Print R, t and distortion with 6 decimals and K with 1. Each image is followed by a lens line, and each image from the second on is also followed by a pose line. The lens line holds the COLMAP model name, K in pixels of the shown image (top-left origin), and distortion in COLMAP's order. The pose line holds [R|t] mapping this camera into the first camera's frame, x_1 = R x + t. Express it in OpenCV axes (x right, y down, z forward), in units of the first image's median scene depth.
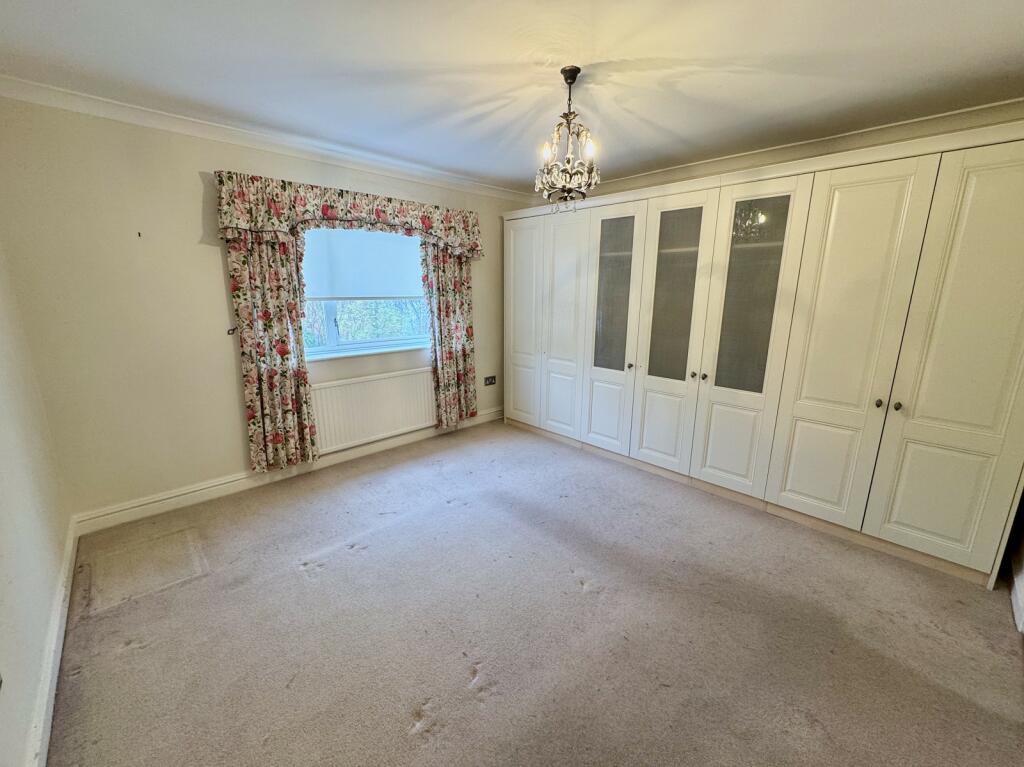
lens RADIAL K [[415.1, 0, 512.0], [0, 415.1, 383.5], [0, 0, 1]] dist [0.001975, 0.000154]
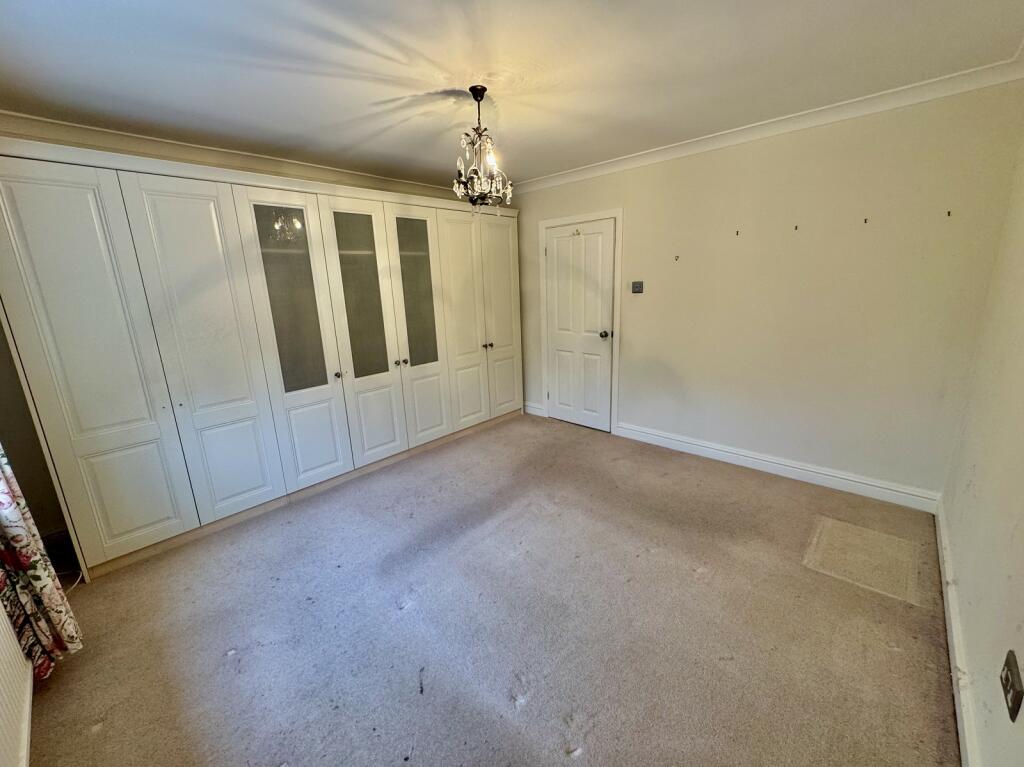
lens RADIAL K [[417.2, 0, 512.0], [0, 417.2, 383.5], [0, 0, 1]] dist [-0.001276, -0.000002]
pose [[-0.063113, -0.240388, 0.968623, -0.710439], [0.264227, 0.931899, 0.248491, -0.169450], [-0.962393, 0.271620, 0.004702, 0.701178]]
